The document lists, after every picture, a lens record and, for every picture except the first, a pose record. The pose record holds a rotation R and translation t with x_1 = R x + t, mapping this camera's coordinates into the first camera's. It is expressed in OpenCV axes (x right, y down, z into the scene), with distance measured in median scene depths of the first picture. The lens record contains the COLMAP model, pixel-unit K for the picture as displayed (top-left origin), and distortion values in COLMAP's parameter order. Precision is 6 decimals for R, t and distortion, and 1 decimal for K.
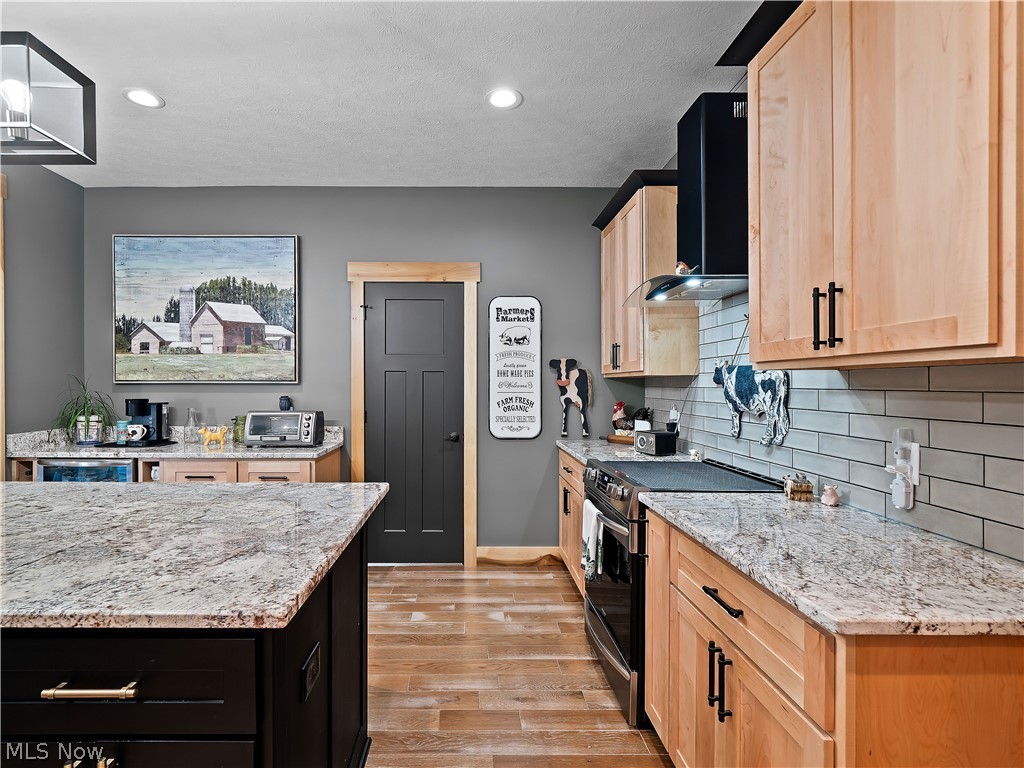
lens RADIAL K [[495.5, 0, 508.1], [0, 495.5, 387.7], [0, 0, 1]] dist [0.002626, -0.000616]
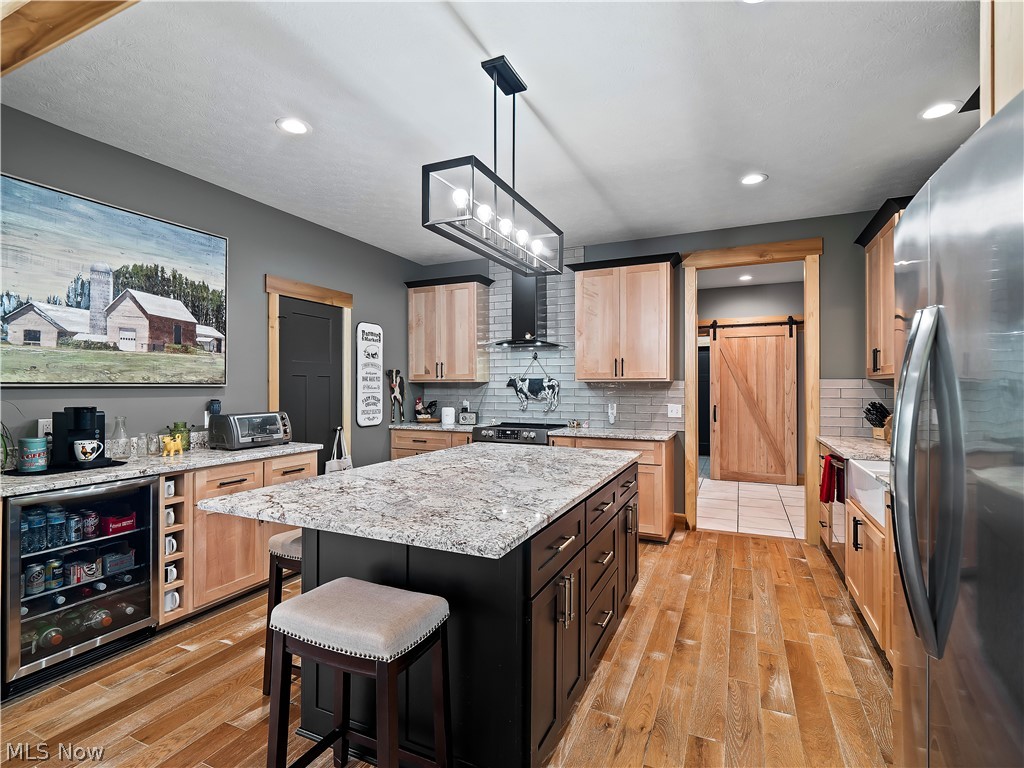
lens RADIAL K [[495.5, 0, 508.1], [0, 495.5, 387.7], [0, 0, 1]] dist [0.002626, -0.000616]
pose [[0.424617, -0.004734, 0.905361, -1.091671], [0.005591, 0.999981, 0.002607, -0.005601], [-0.905356, 0.003955, 0.424635, 0.066018]]
